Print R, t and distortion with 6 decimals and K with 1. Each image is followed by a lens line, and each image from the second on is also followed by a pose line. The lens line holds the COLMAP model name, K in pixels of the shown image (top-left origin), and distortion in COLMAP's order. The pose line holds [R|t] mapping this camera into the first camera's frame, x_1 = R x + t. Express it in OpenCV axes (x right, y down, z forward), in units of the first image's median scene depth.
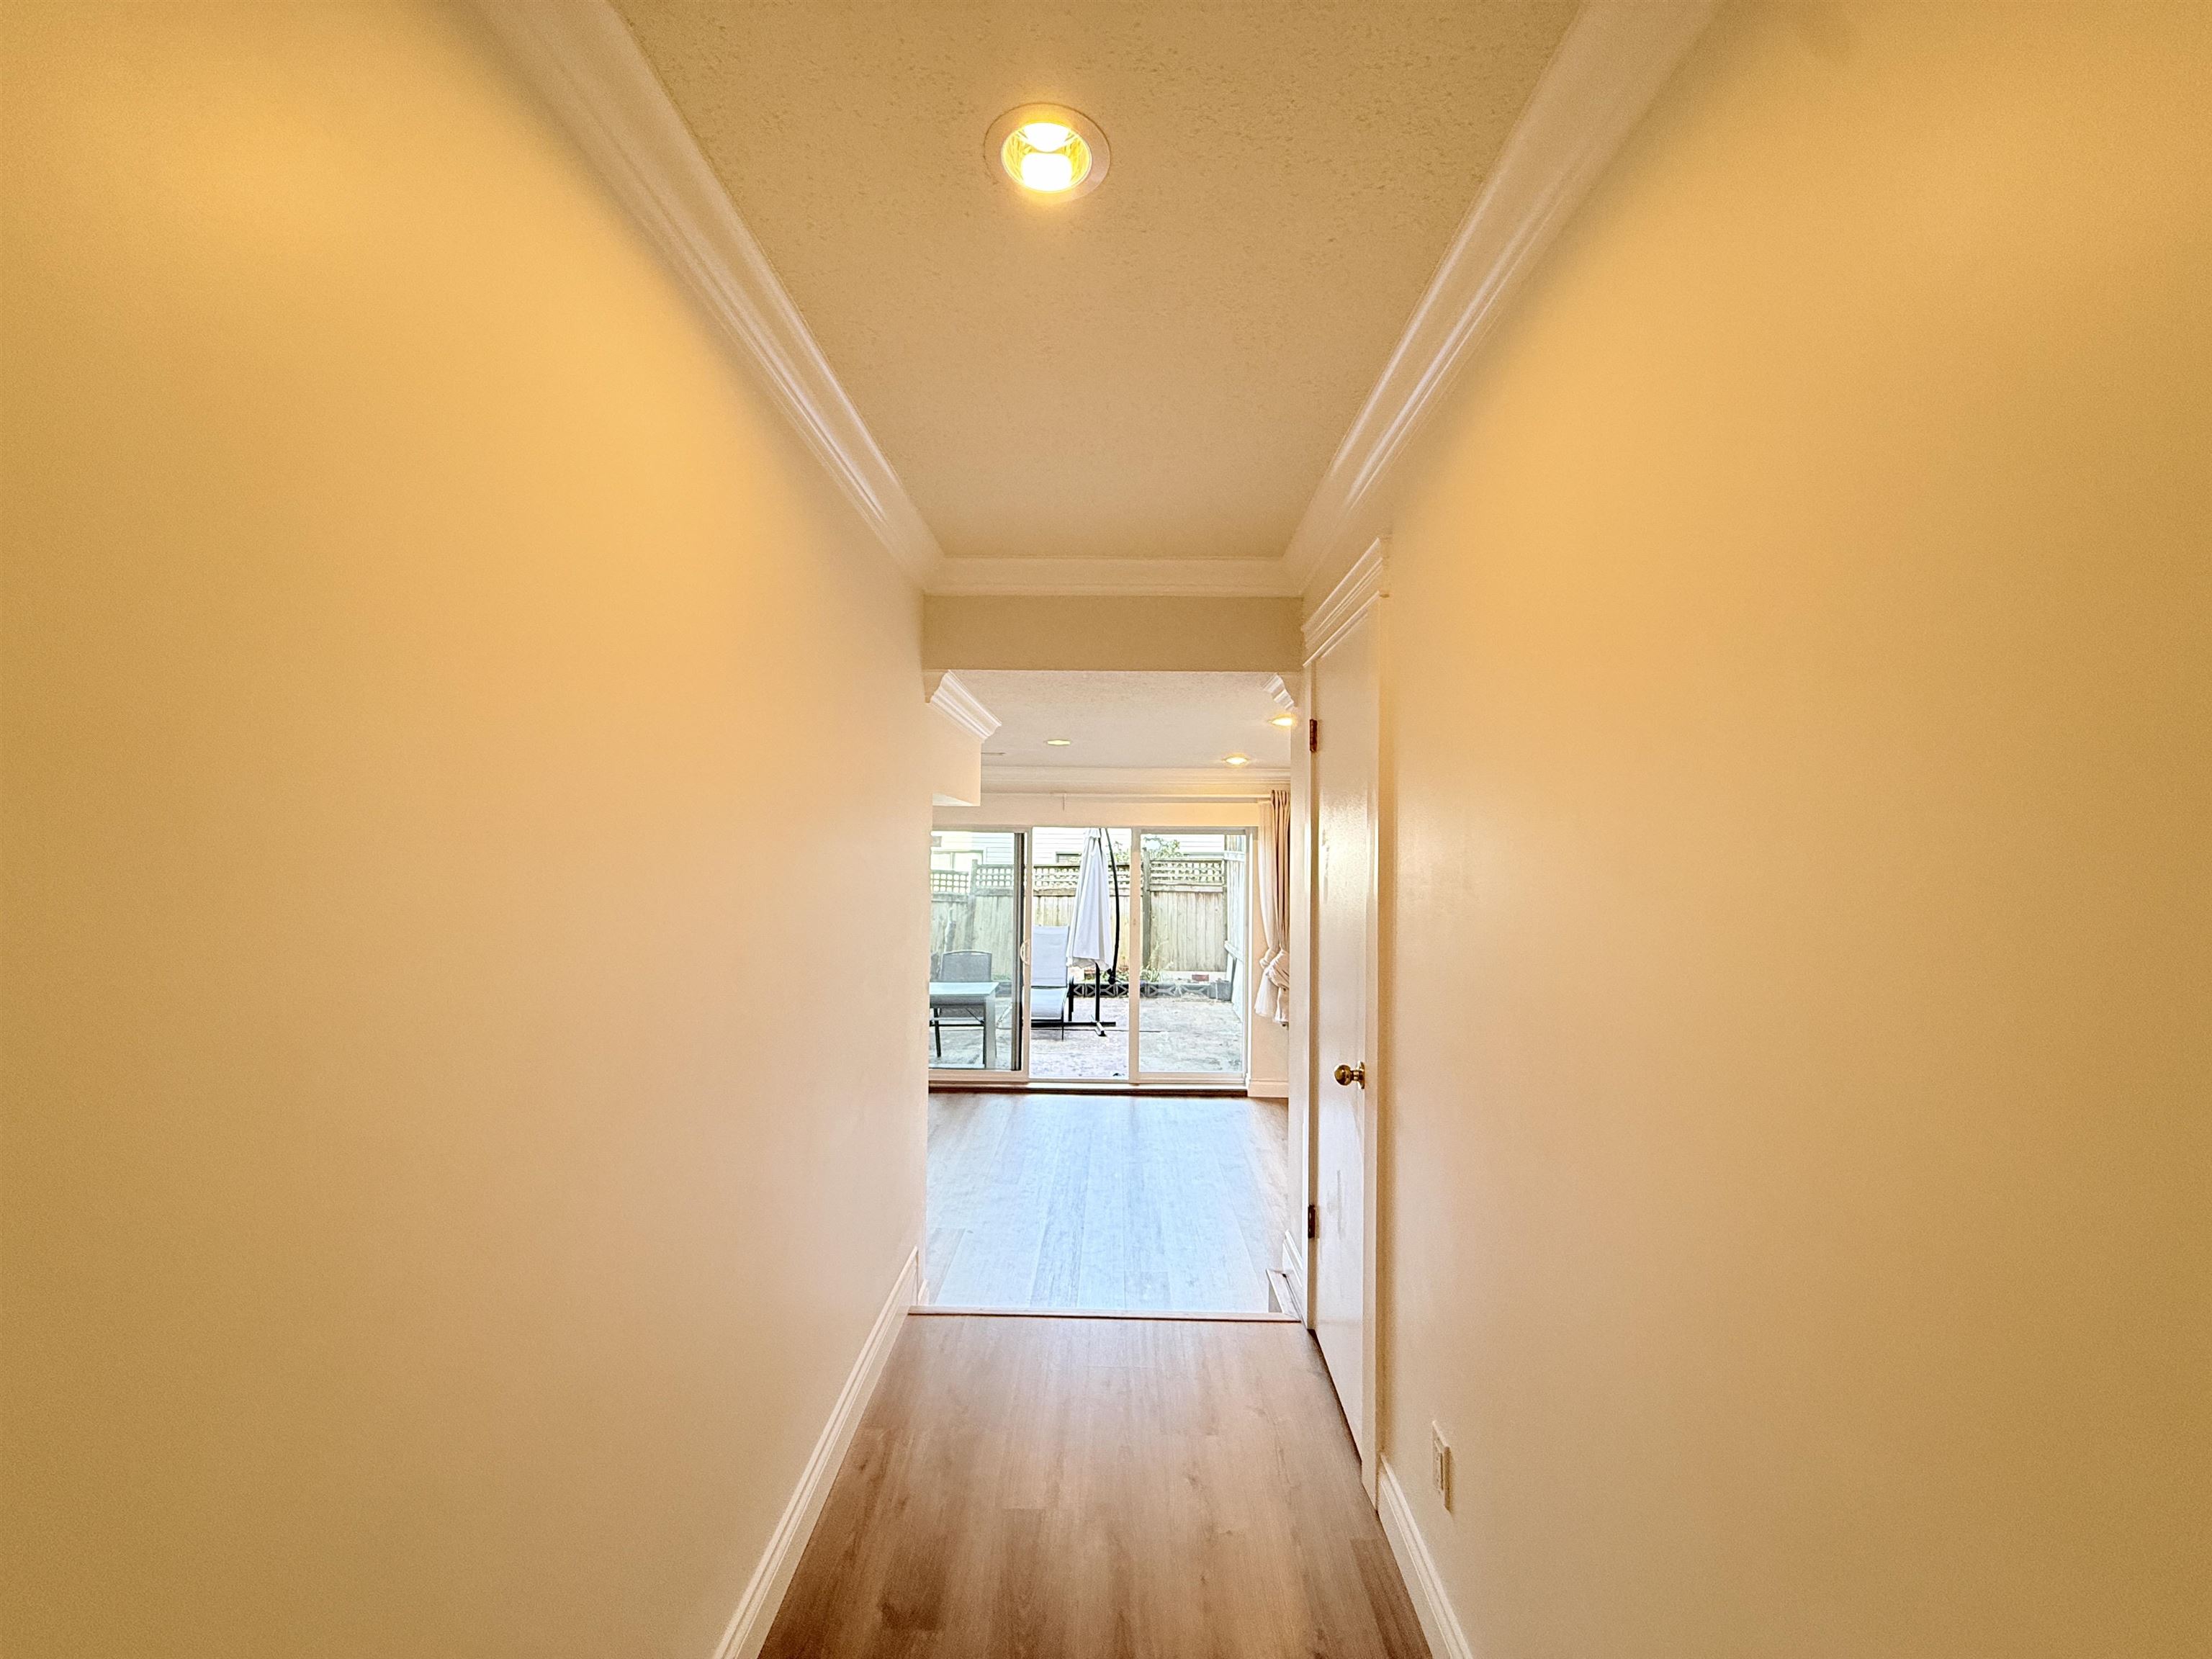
lens RADIAL K [[881.1, 0, 1113.1], [0, 881.1, 836.0], [0, 0, 1]] dist [0.000189, 0.000001]
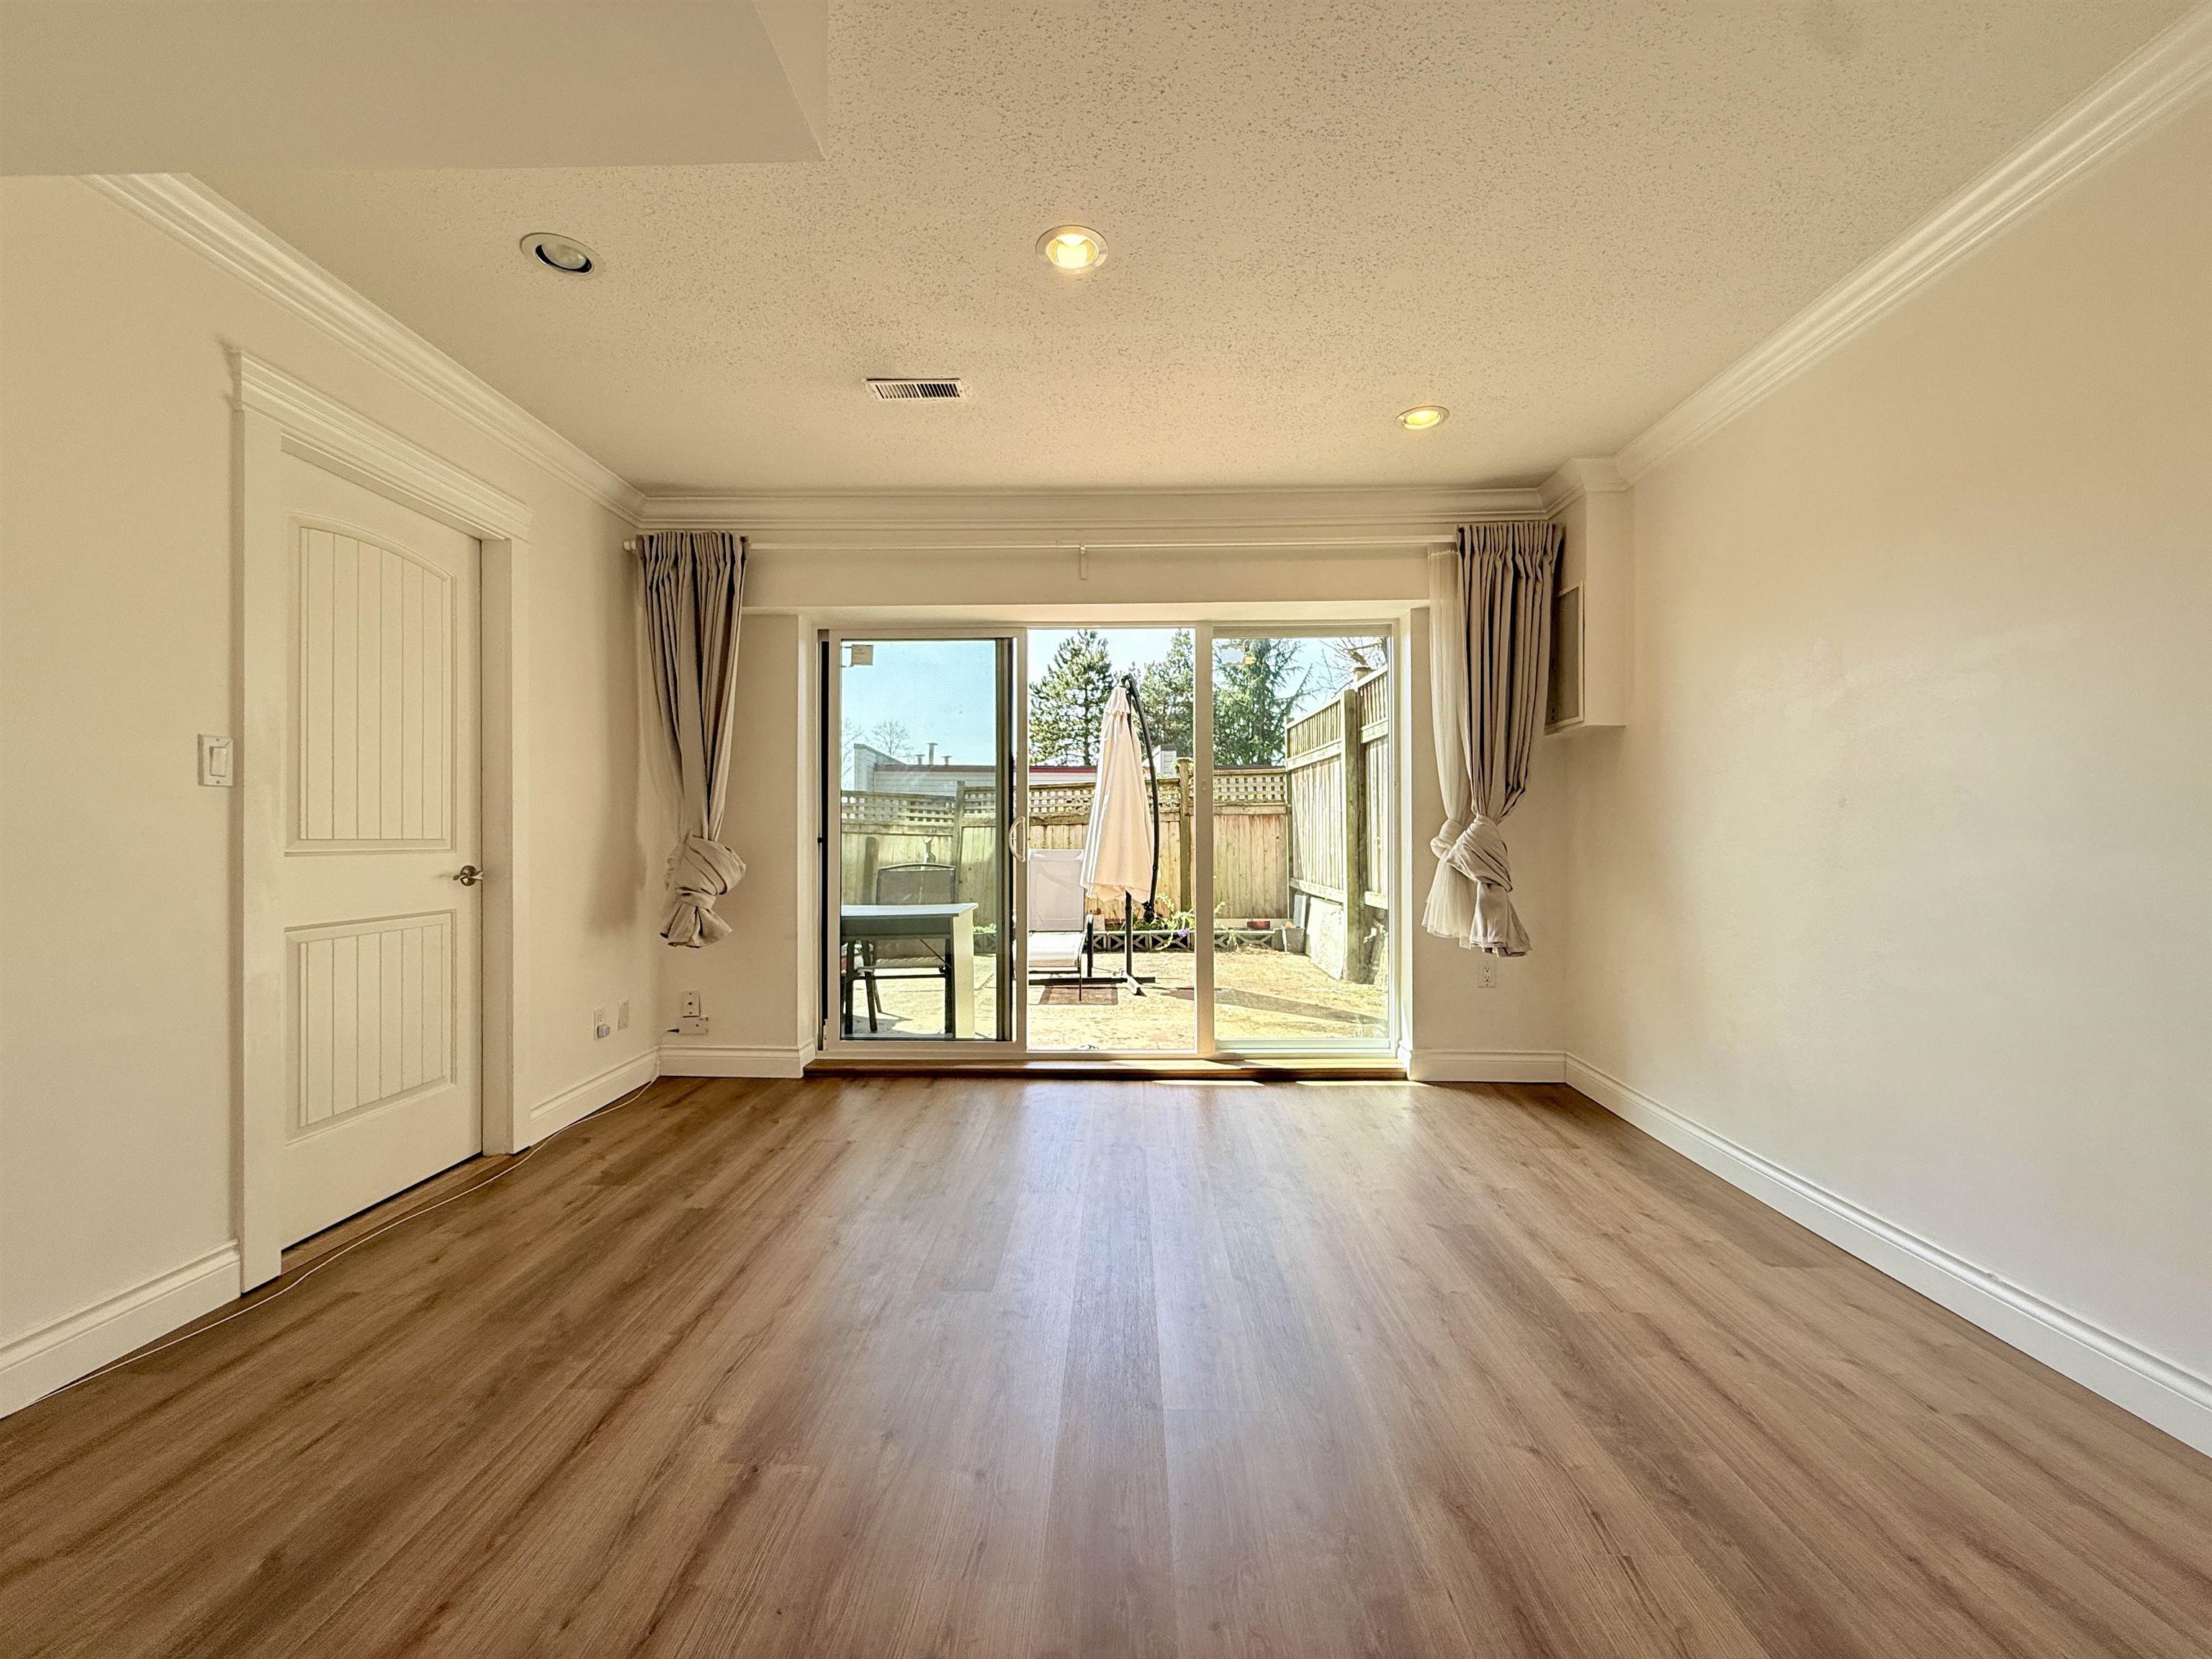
lens RADIAL K [[881.1, 0, 1101.2], [0, 881.1, 830.0], [0, 0, 1]] dist [0.000189, 0.000001]
pose [[0.999581, -0.016895, -0.023495, -0.021580], [0.017048, 0.999835, 0.006304, 0.088885], [0.023384, -0.006702, 0.999704, 0.300360]]
